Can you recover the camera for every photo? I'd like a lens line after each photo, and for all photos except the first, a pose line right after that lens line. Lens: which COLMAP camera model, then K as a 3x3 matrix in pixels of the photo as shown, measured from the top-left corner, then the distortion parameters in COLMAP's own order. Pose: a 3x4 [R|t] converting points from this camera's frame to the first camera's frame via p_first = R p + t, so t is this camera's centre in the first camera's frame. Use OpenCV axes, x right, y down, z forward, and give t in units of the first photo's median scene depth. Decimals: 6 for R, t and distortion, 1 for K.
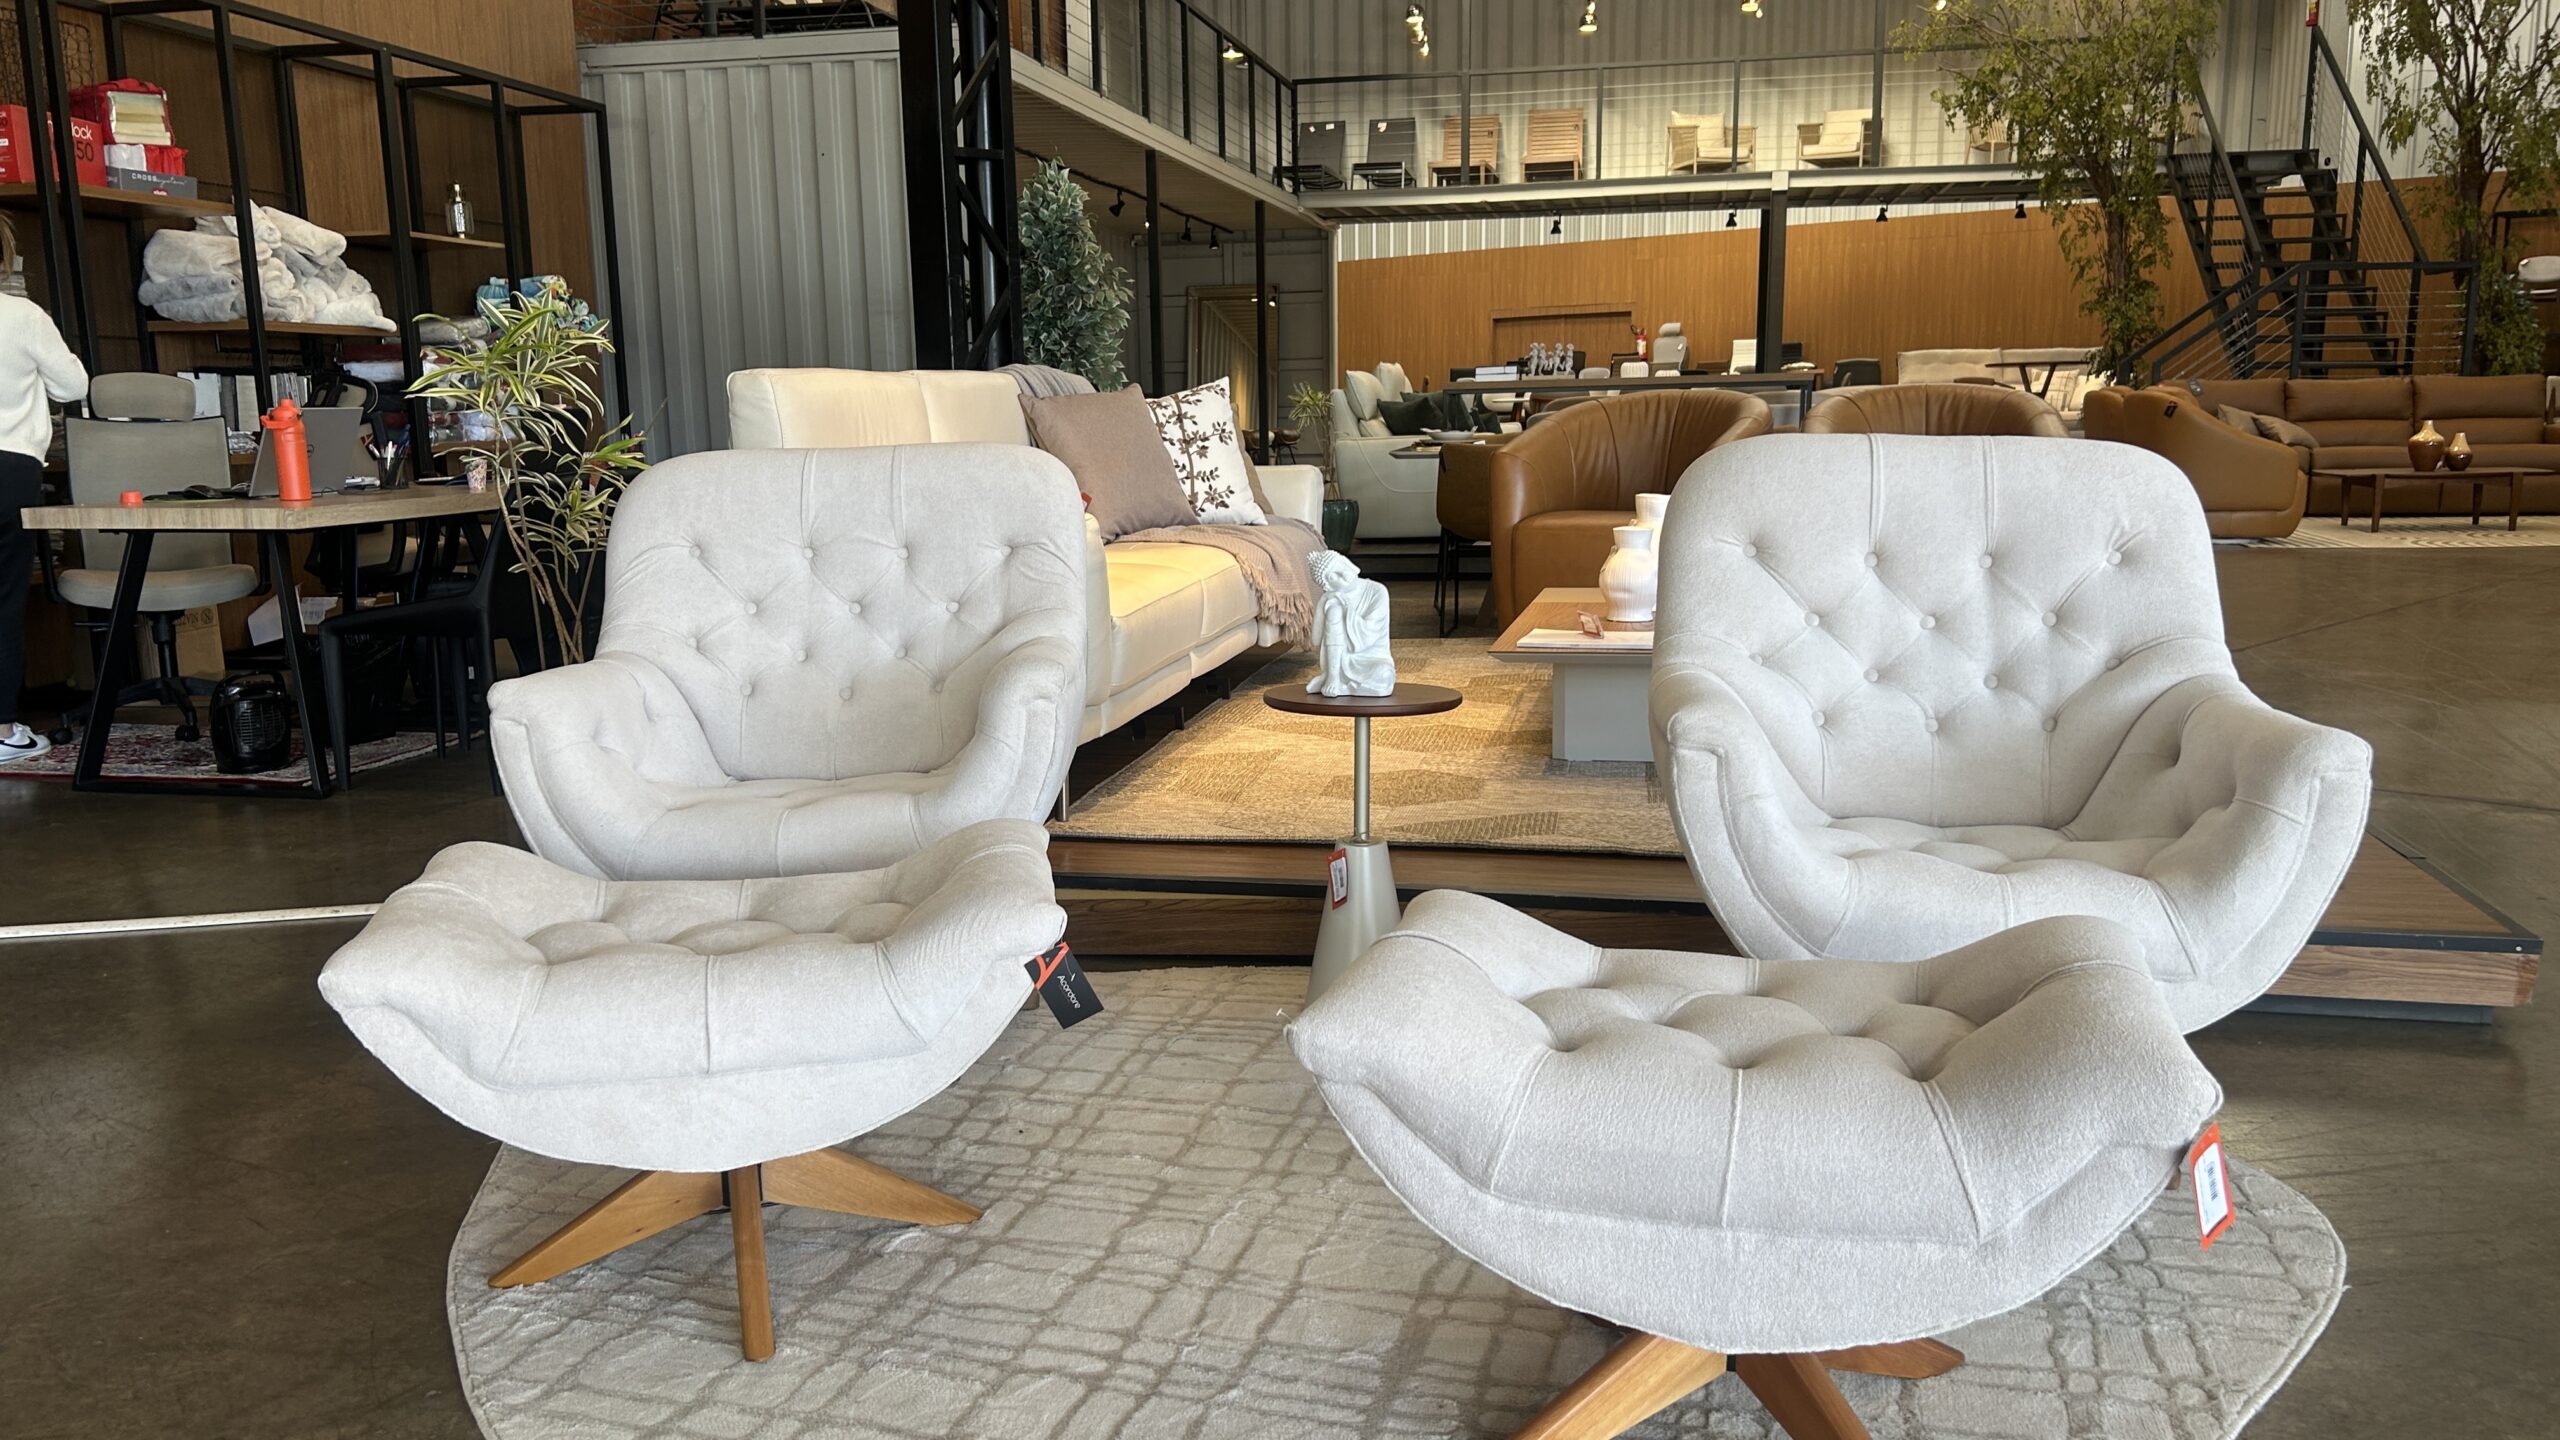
lens RADIAL K [[1967.9, 0, 1289.7], [0, 1967.9, 712.2], [0, 0, 1]] dist [0.015505, -0.005330]
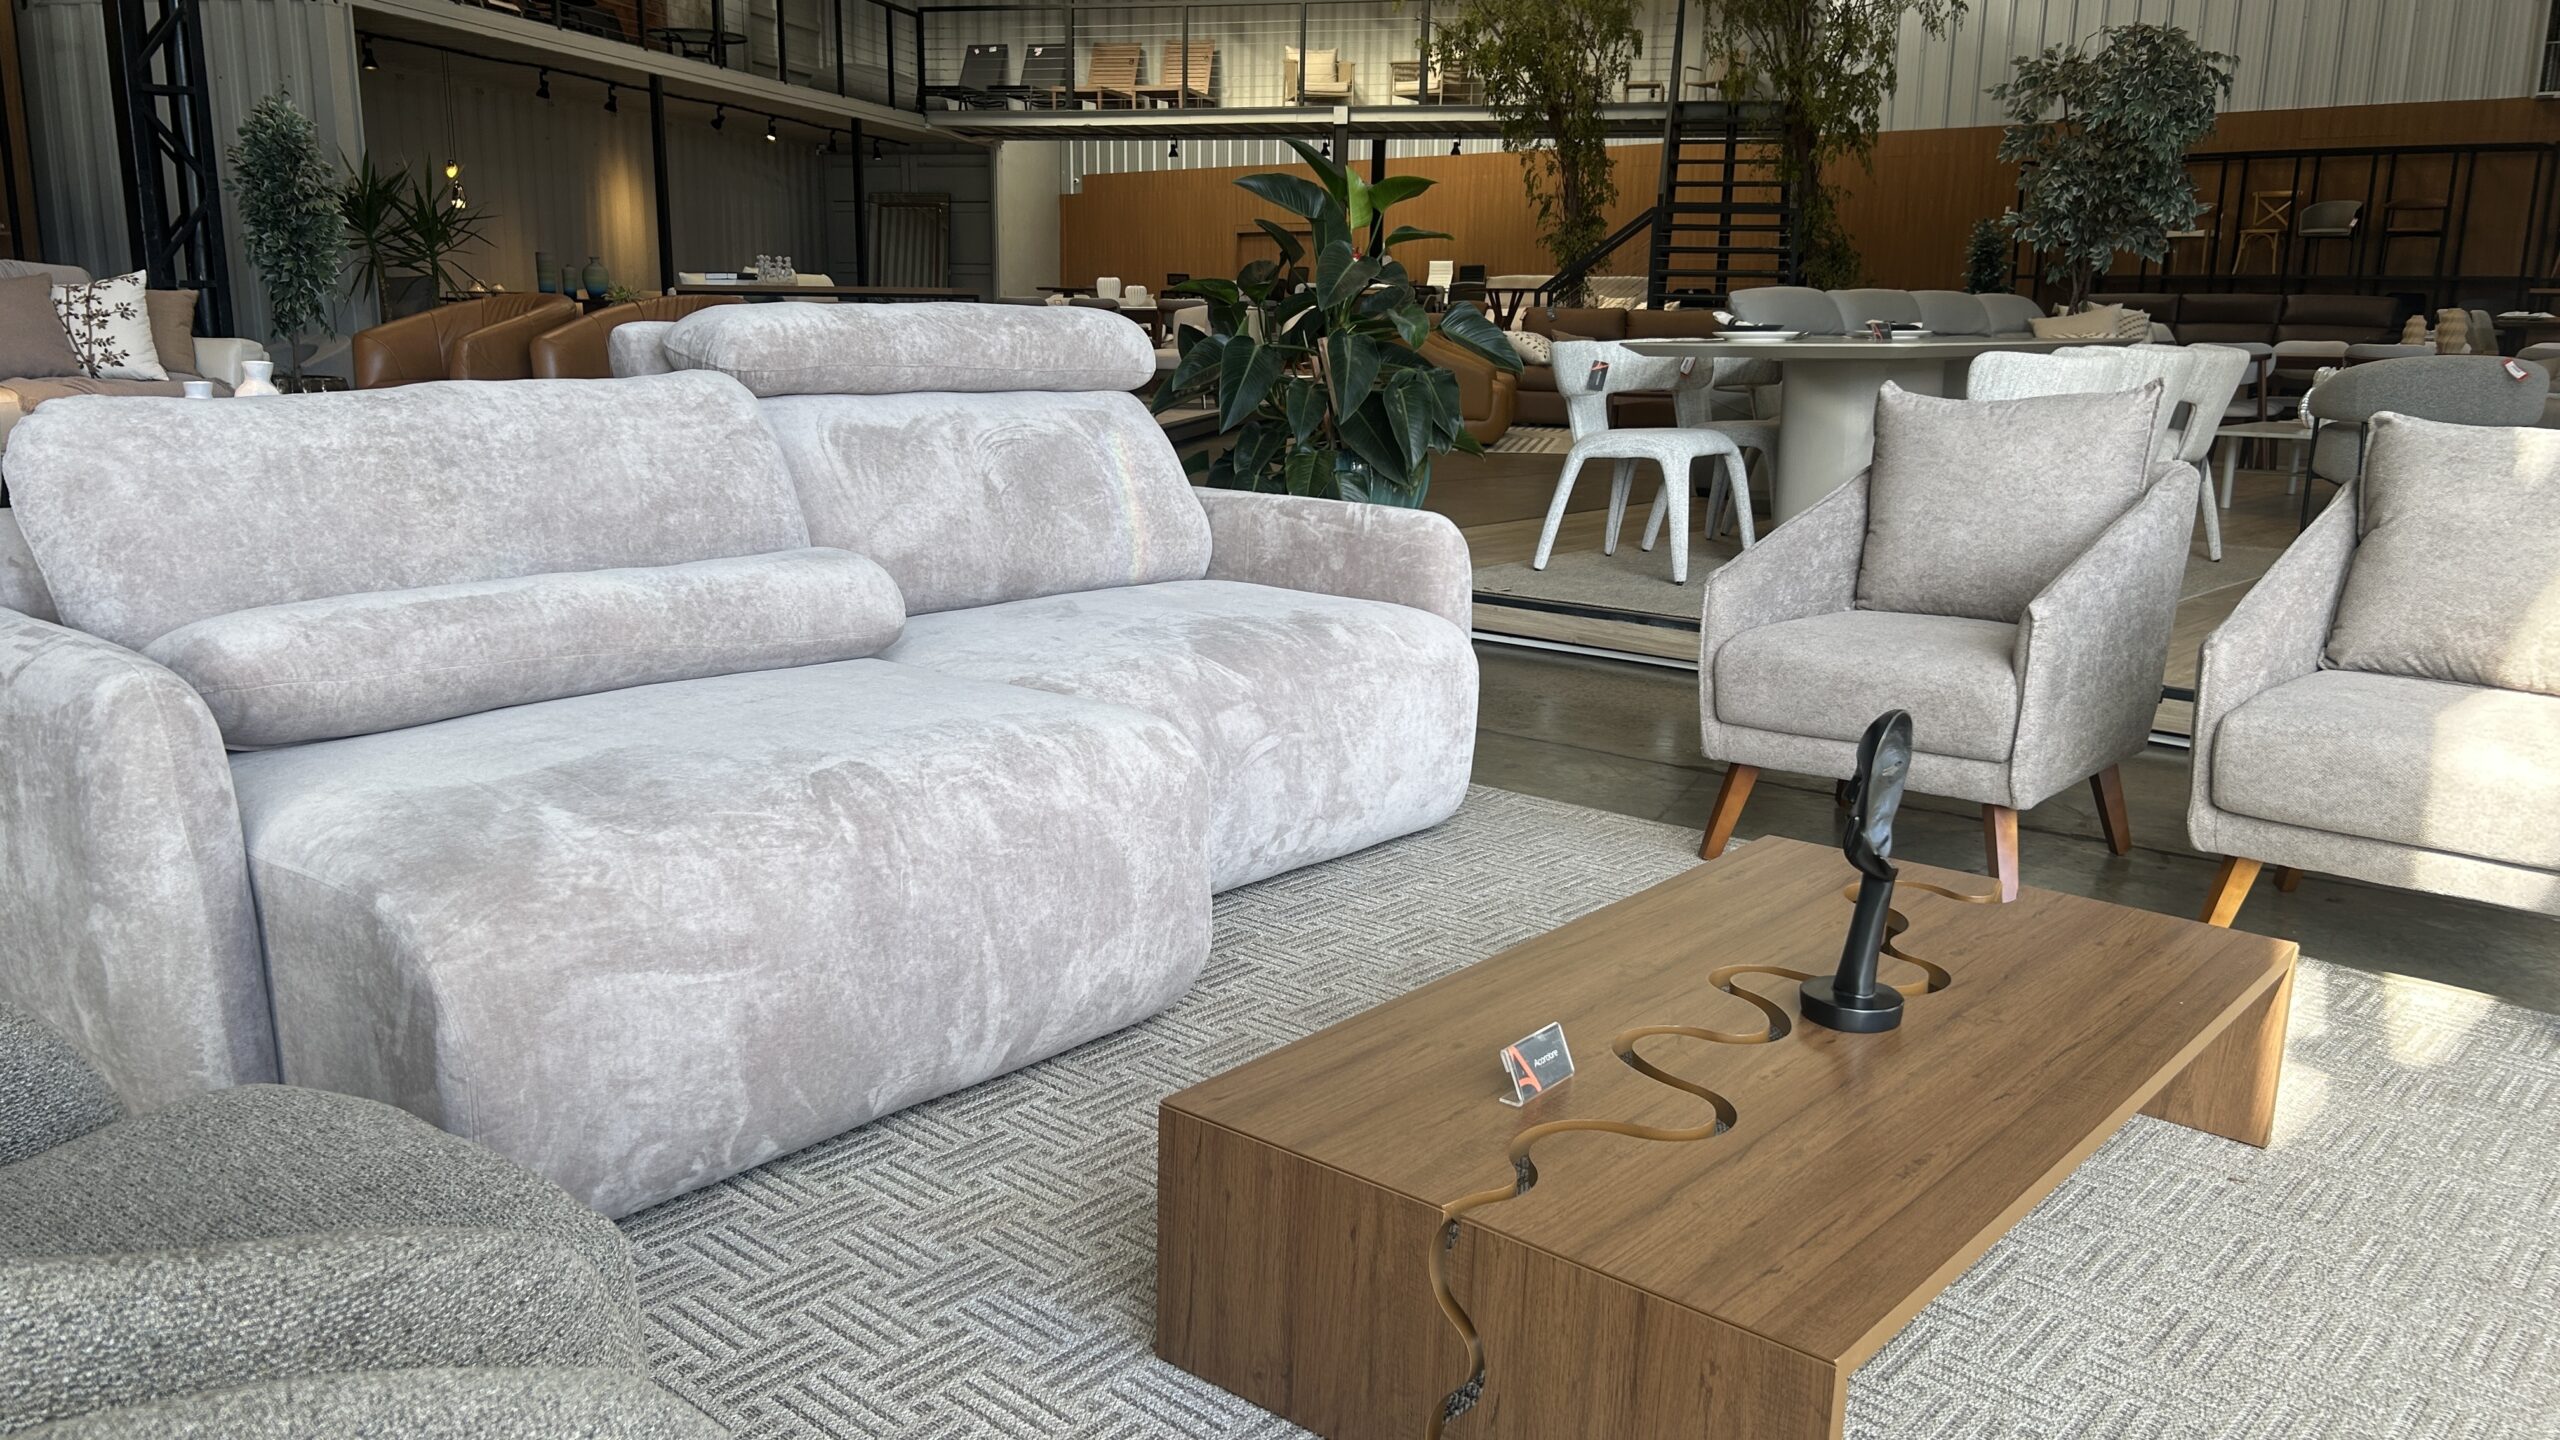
lens RADIAL K [[1951.3, 0, 1297.3], [0, 1951.3, 721.7], [0, 0, 1]] dist [0.018917, -0.003616]
pose [[0.999094, 0.035915, -0.022814, 0.296490], [-0.034693, 0.998051, 0.051872, 0.015664], [0.024632, -0.051034, 0.998393, -0.128239]]
